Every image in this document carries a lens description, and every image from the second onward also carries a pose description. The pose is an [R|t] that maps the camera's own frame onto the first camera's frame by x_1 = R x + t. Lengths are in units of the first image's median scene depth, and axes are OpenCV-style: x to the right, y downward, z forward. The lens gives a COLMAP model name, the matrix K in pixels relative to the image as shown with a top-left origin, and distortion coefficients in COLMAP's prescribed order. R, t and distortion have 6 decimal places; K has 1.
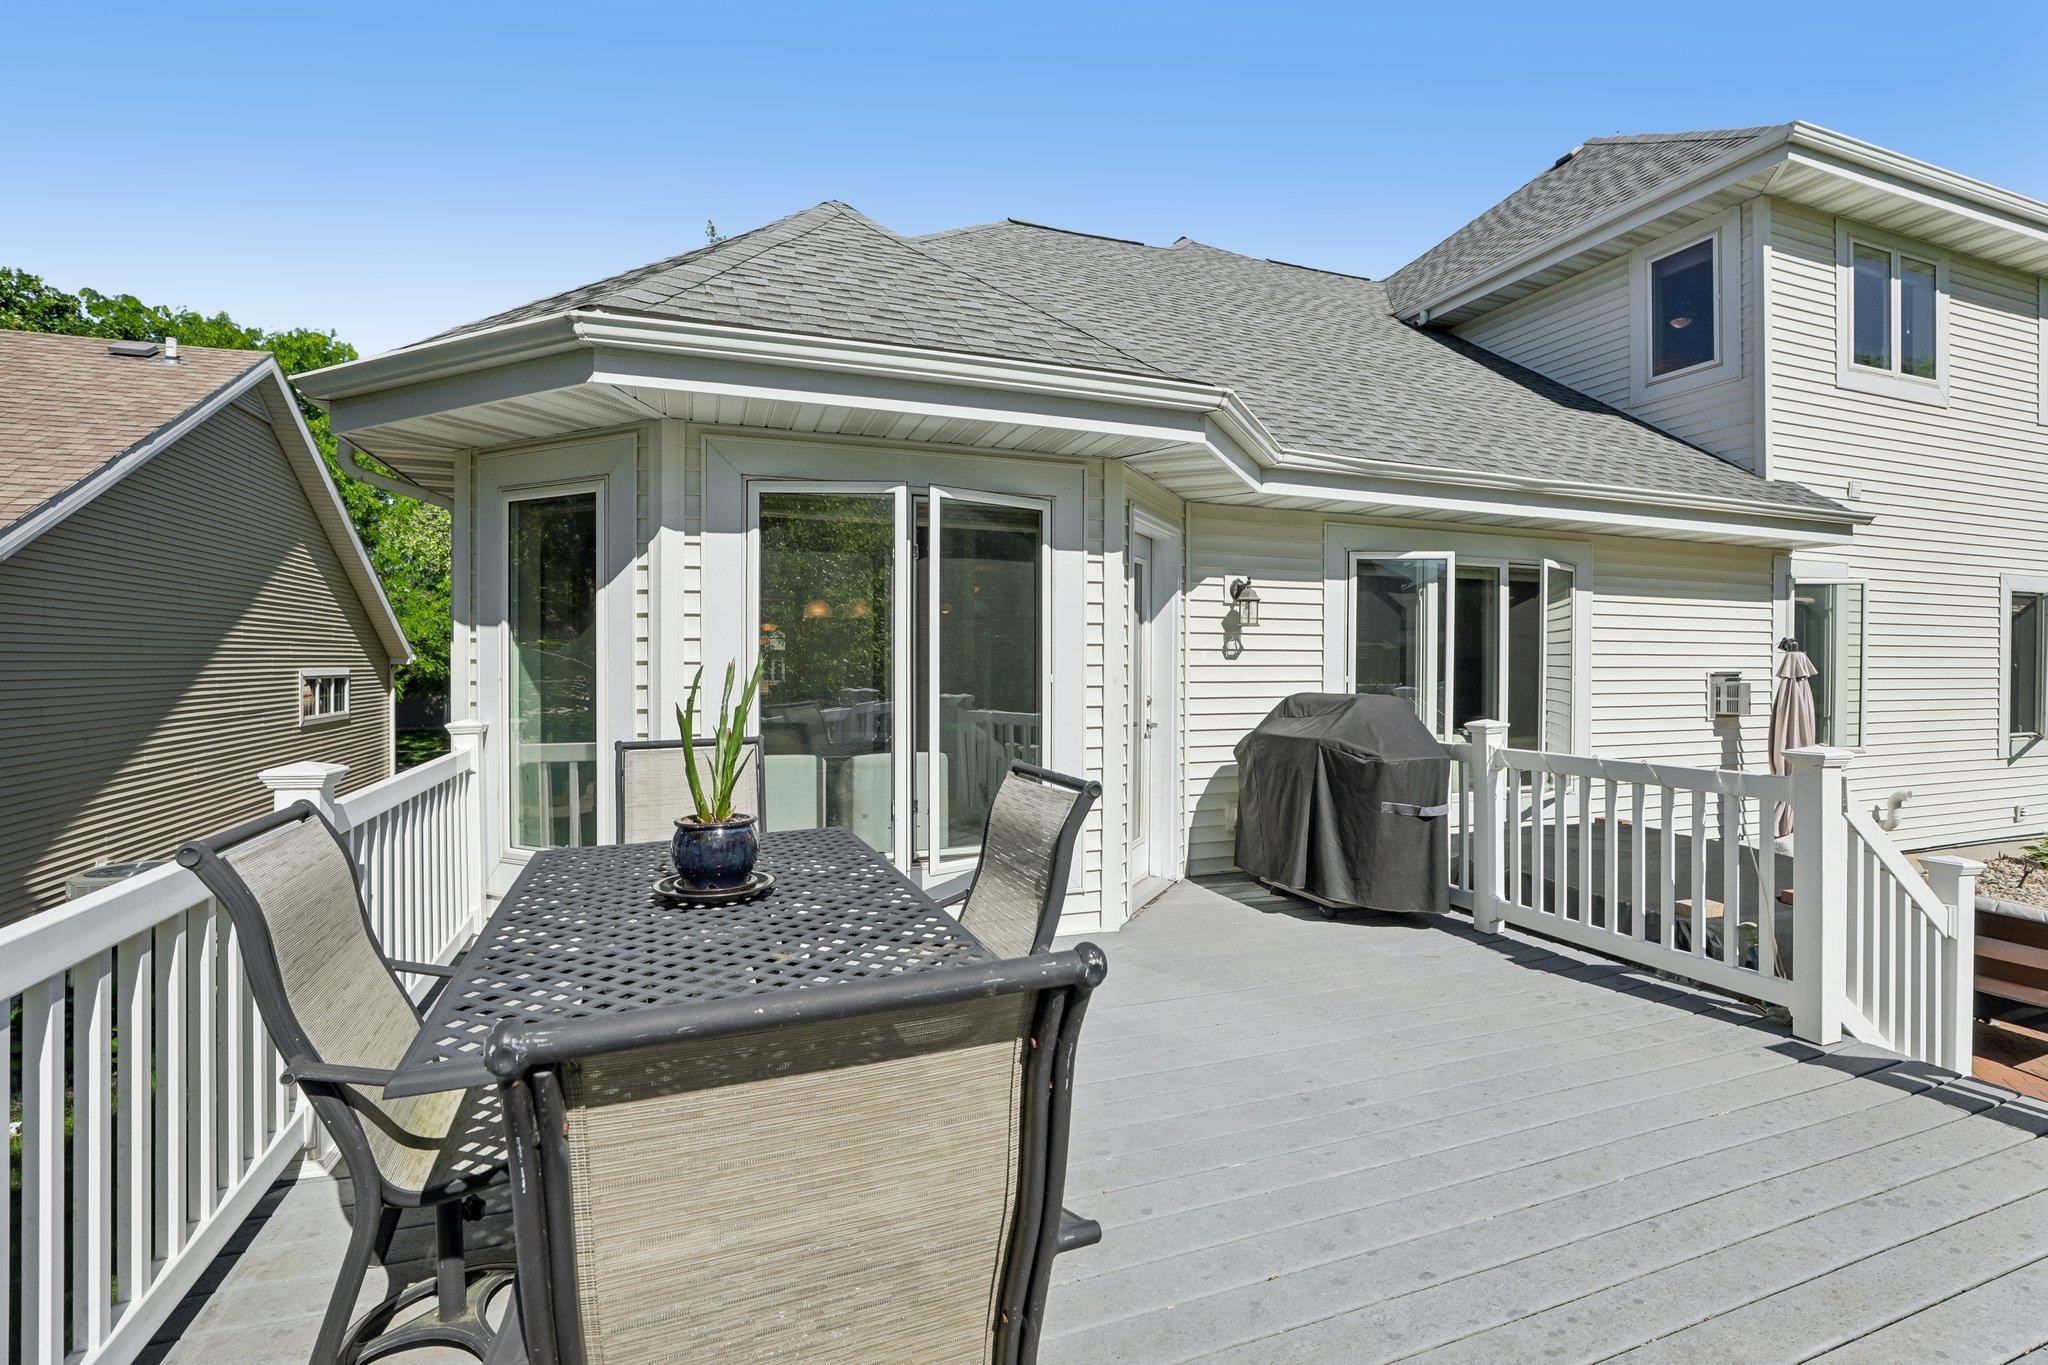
lens RADIAL K [[940.4, 0, 1030.5], [0, 940.4, 665.7], [0, 0, 1]] dist [-0.024590, 0.006157]
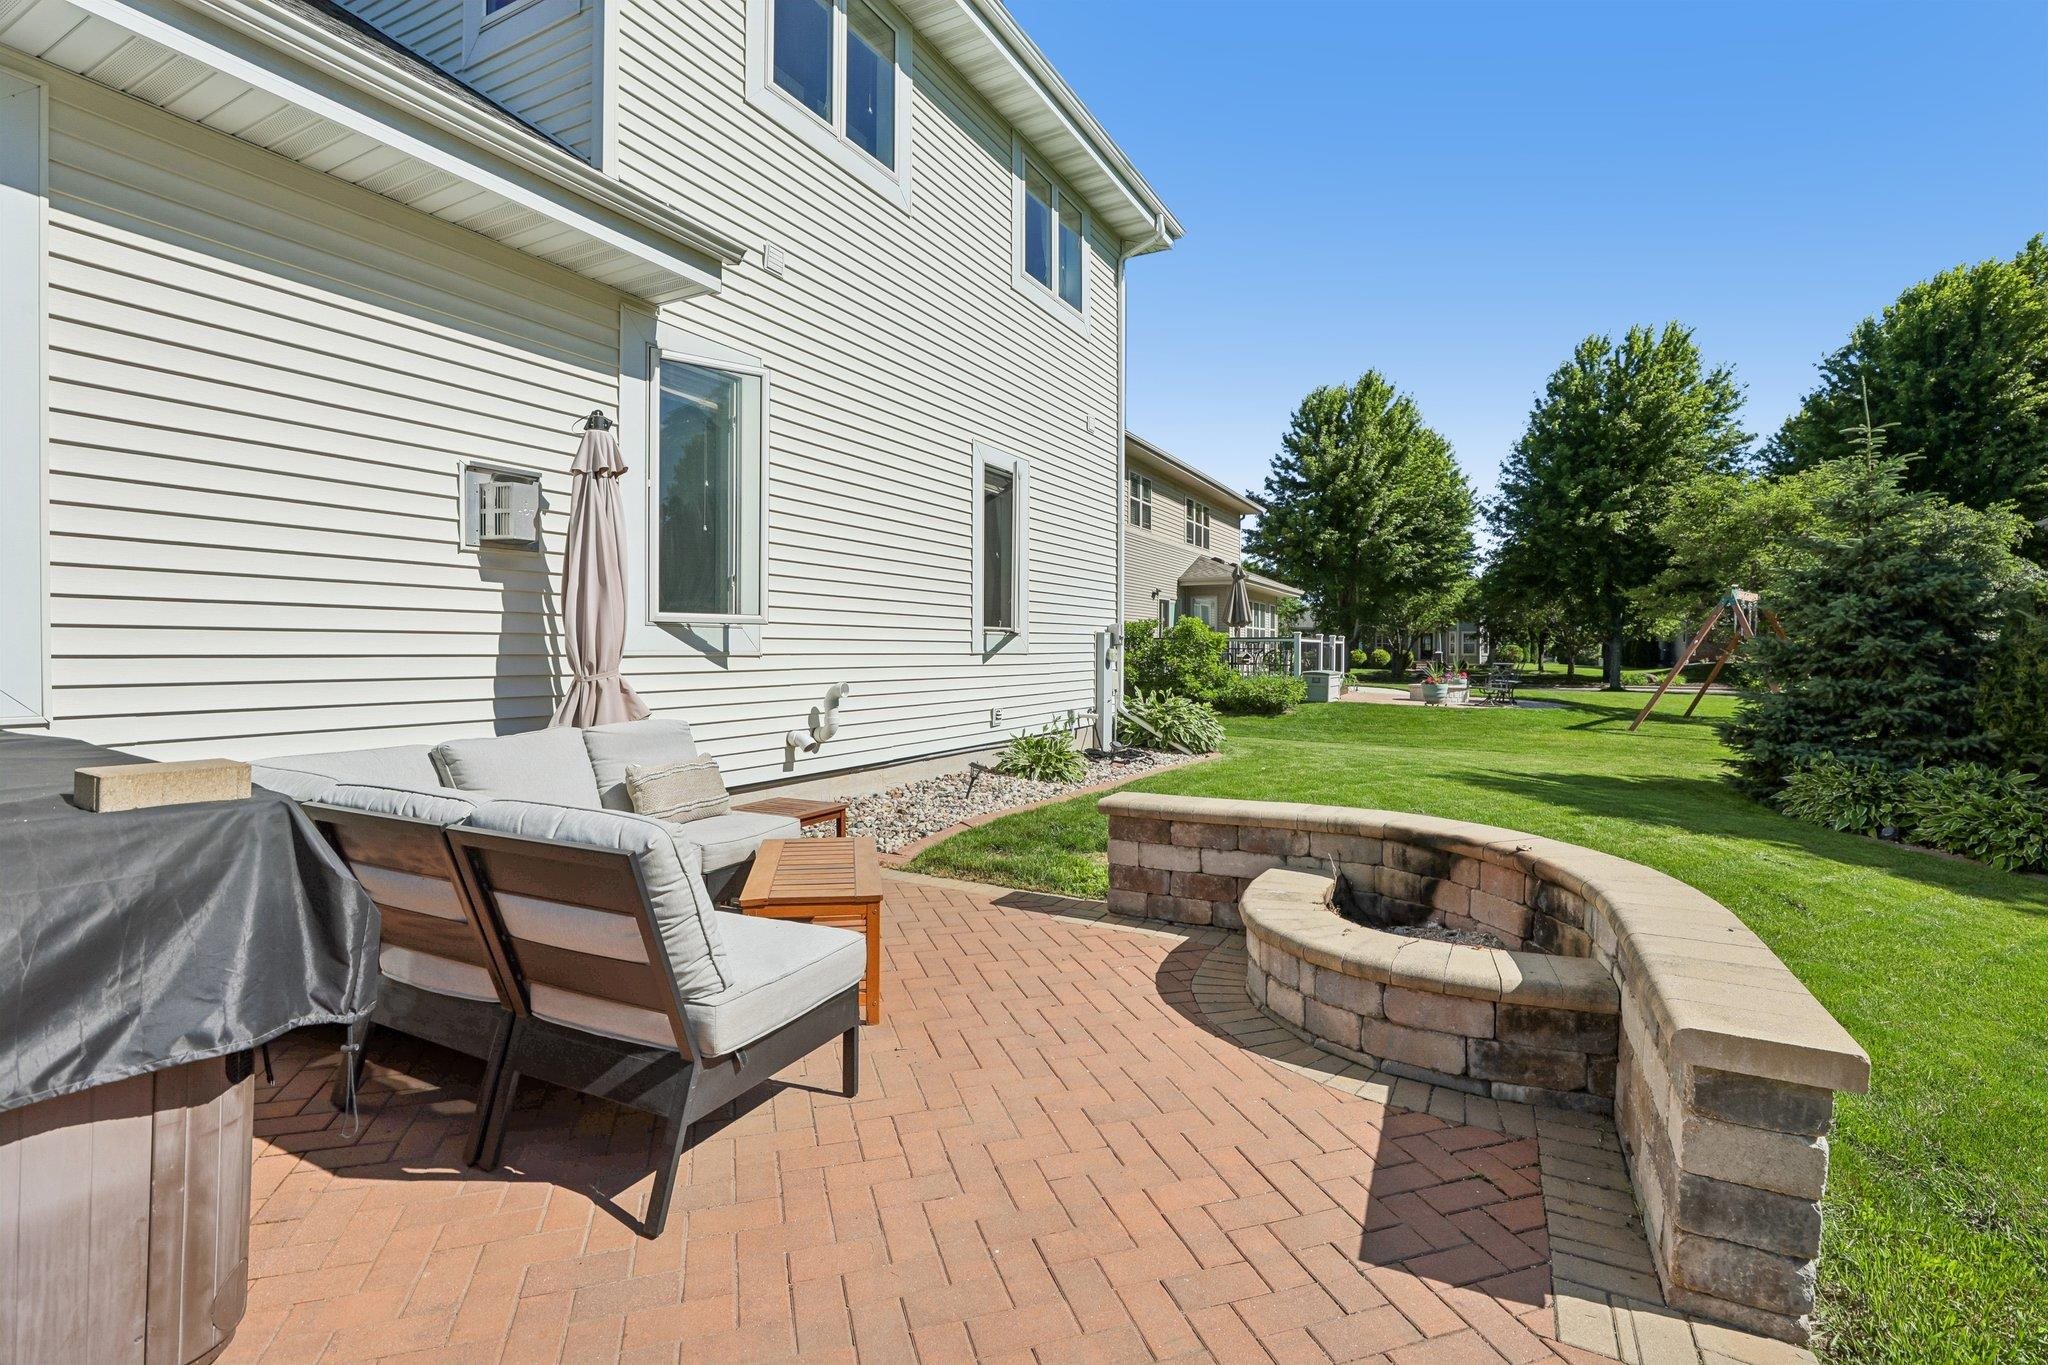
lens RADIAL K [[940.4, 0, 1026.6], [0, 940.4, 680.6], [0, 0, 1]] dist [-0.024590, 0.006157]
pose [[0.750496, -0.025058, 0.660399, 0.571904], [0.008935, 0.999574, 0.027774, 0.115538], [-0.660814, -0.014943, 0.750401, 0.341813]]
